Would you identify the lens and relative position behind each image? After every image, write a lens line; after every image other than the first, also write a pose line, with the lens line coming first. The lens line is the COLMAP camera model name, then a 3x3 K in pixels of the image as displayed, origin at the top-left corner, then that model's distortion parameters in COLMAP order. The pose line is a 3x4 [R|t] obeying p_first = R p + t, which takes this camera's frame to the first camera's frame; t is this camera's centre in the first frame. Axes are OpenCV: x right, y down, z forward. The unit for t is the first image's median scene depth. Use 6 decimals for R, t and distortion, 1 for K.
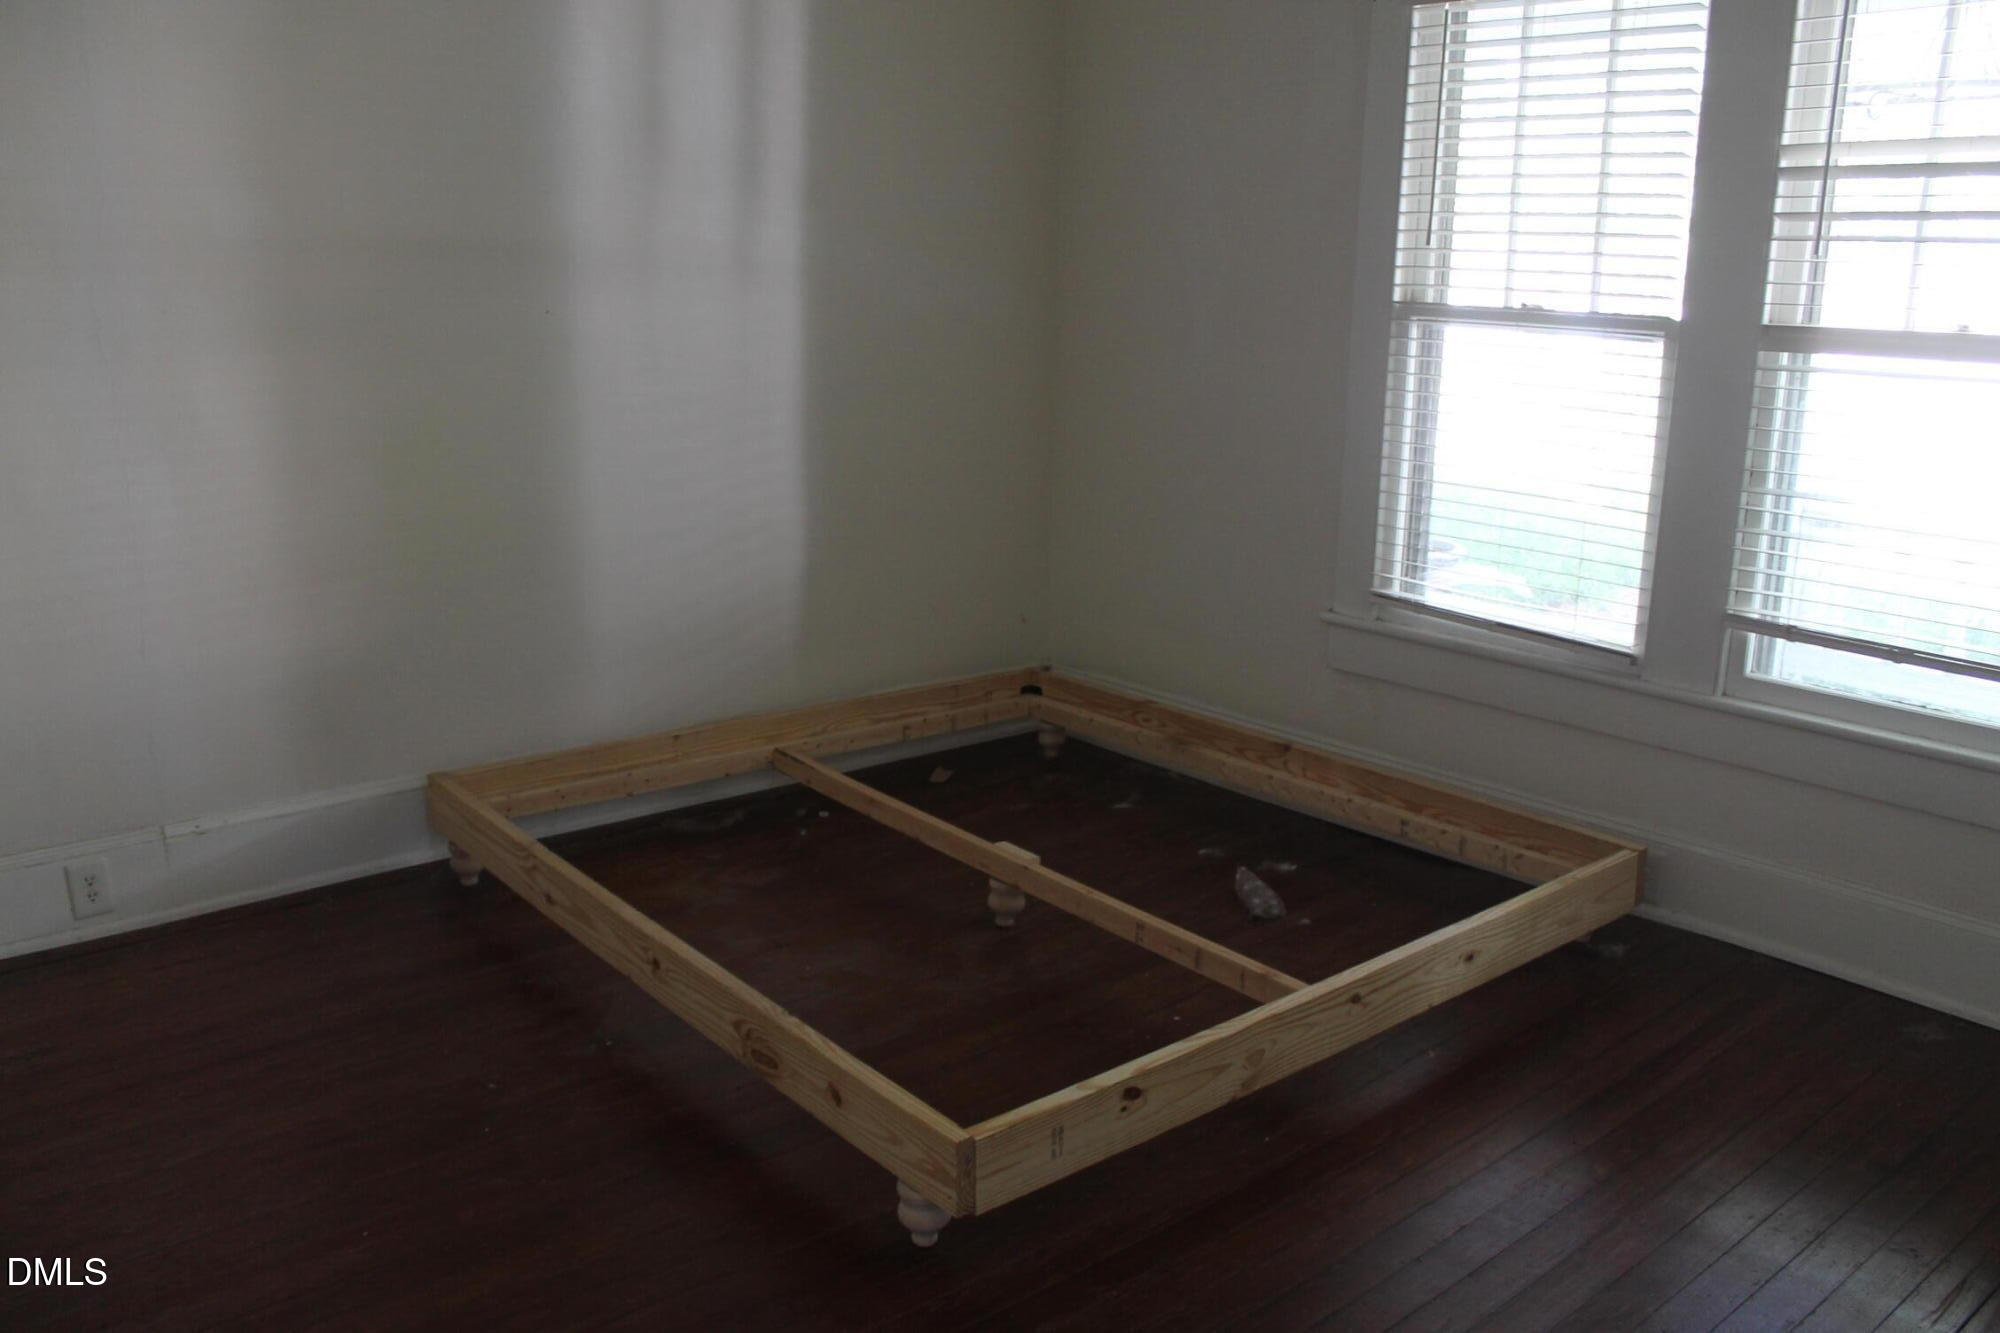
lens RADIAL K [[1662.7, 0, 1000.0], [0, 1662.7, 666.5], [0, 0, 1]] dist [-0.159468, 0.142105]
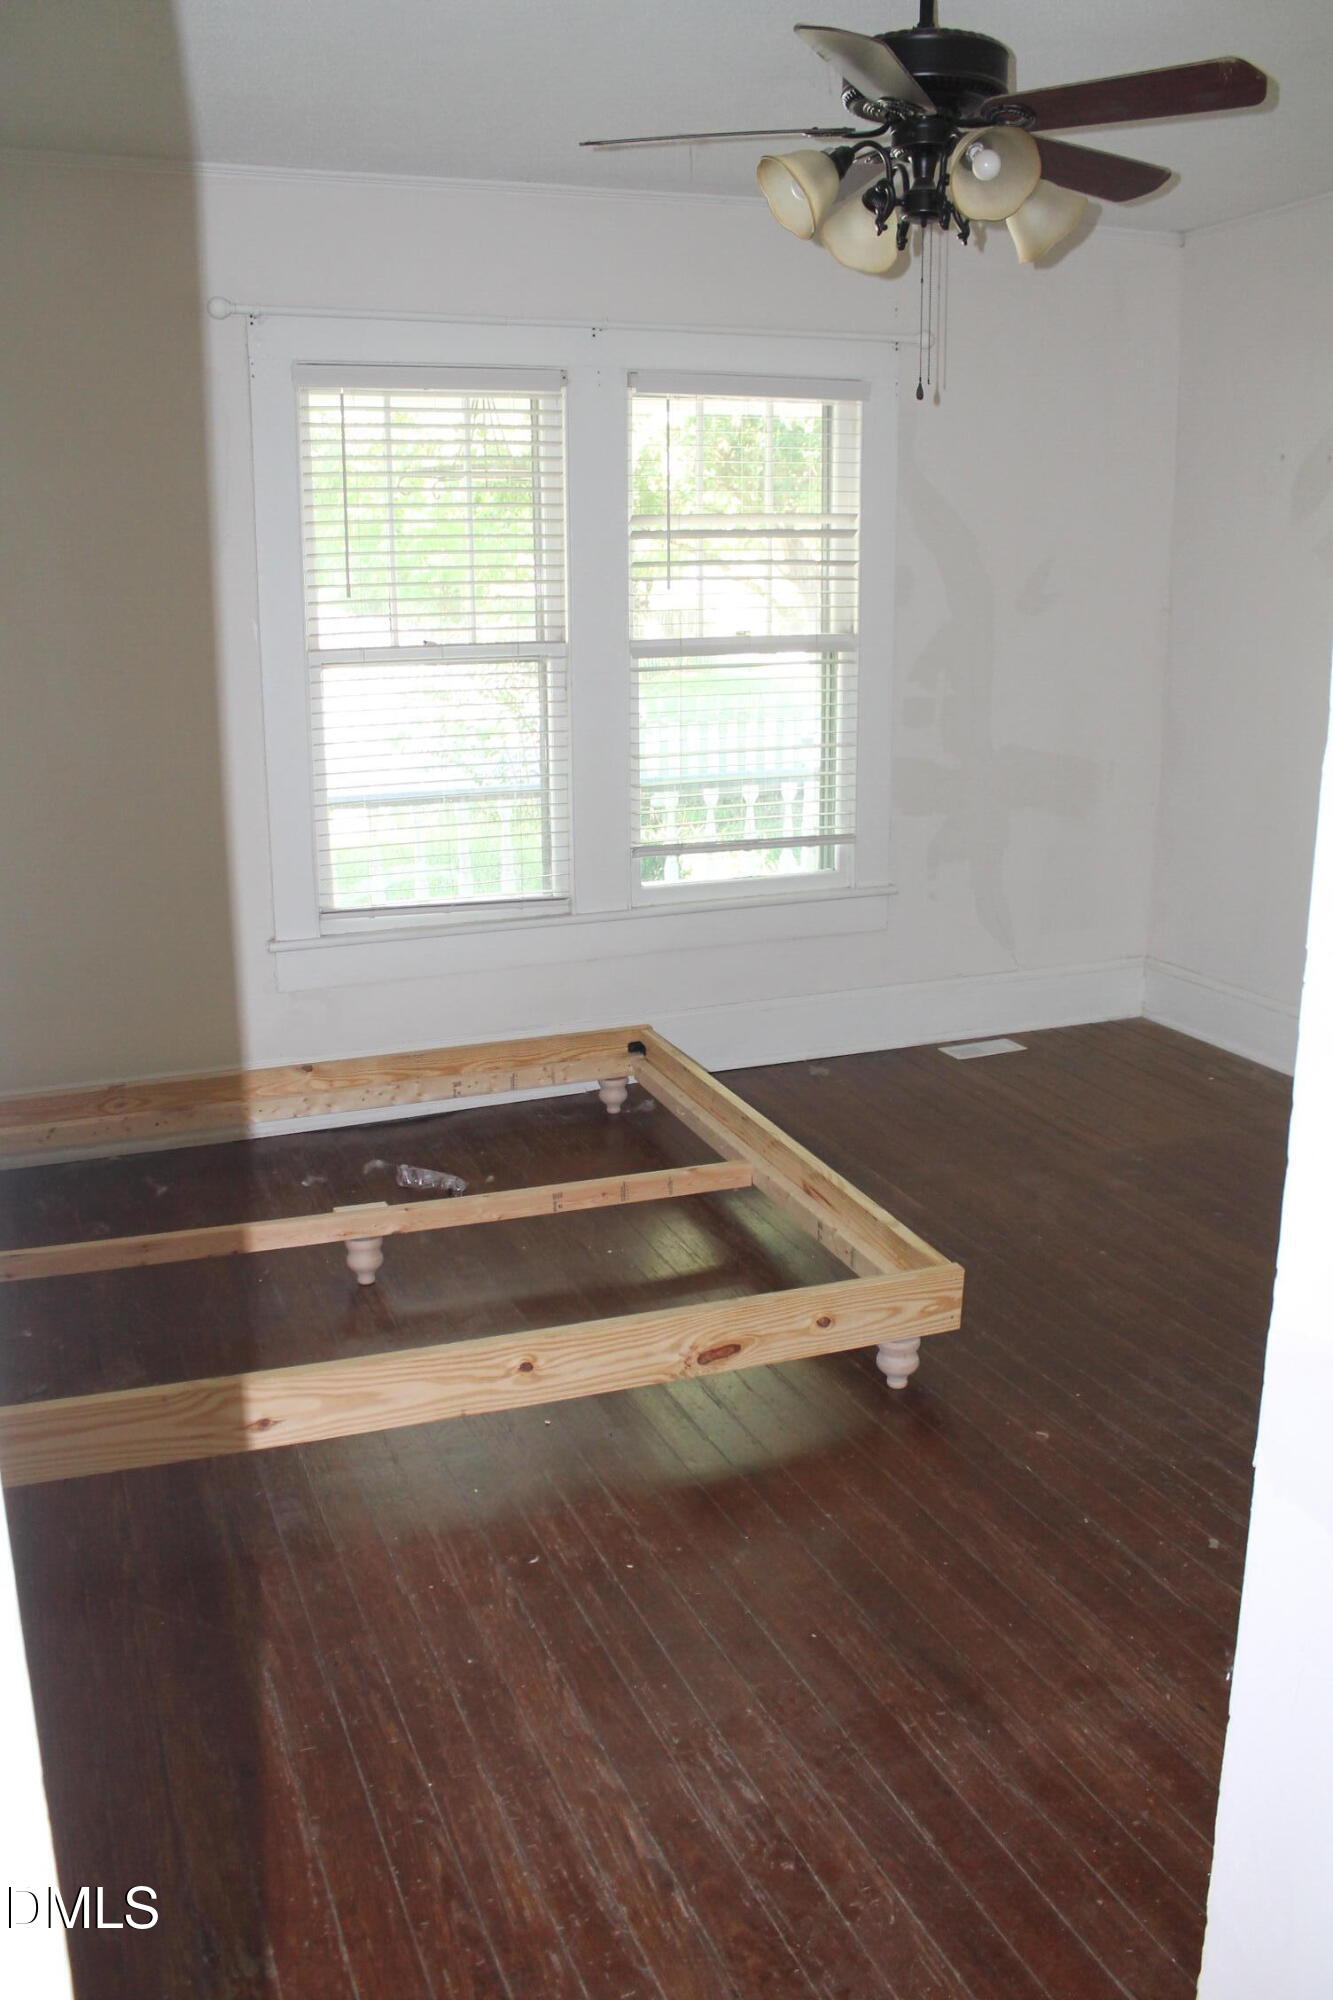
lens RADIAL K [[1662.7, 0, 666.5], [0, 1662.7, 1000.0], [0, 0, 1]] dist [-0.159468, 0.142105]
pose [[0.321601, -0.247418, 0.913979, -0.897231], [0.248682, 0.953443, 0.170598, -0.147575], [-0.913636, 0.172426, 0.368157, 0.480008]]
